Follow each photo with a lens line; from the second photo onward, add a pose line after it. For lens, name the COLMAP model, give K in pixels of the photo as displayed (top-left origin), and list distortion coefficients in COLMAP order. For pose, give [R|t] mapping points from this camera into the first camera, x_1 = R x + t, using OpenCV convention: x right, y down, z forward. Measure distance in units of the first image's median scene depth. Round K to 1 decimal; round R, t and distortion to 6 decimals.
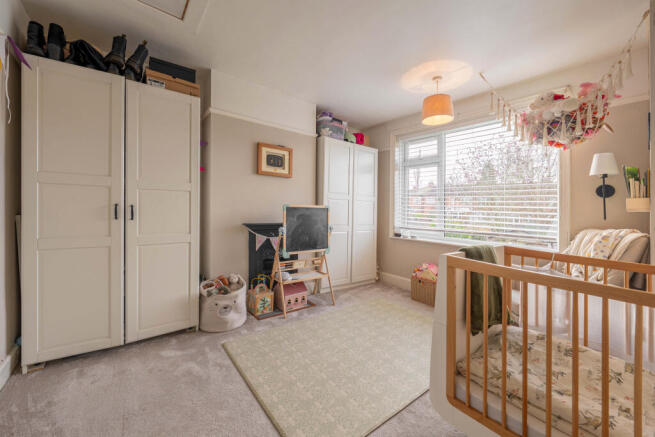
lens RADIAL K [[258.1, 0, 327.5], [0, 258.1, 218.5], [0, 0, 1]] dist [0.000349, -0.000053]
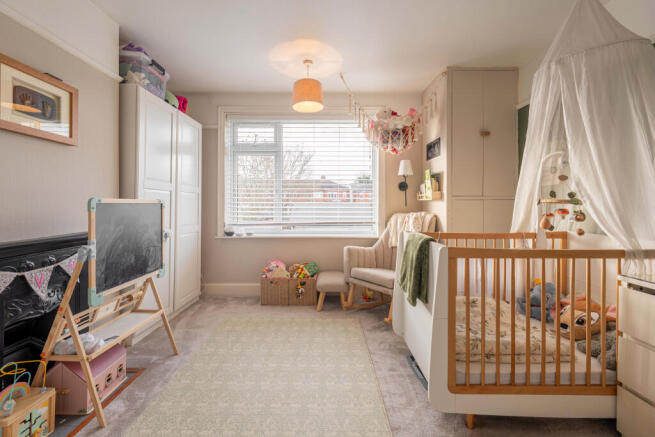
lens RADIAL K [[264.5, 0, 326.9], [0, 264.5, 207.3], [0, 0, 1]] dist [-0.000997, -0.000212]
pose [[0.618936, -0.038281, 0.784508, -0.242449], [0.049052, 0.998746, 0.010035, -0.017064], [-0.783909, 0.032271, 0.620037, 0.286676]]
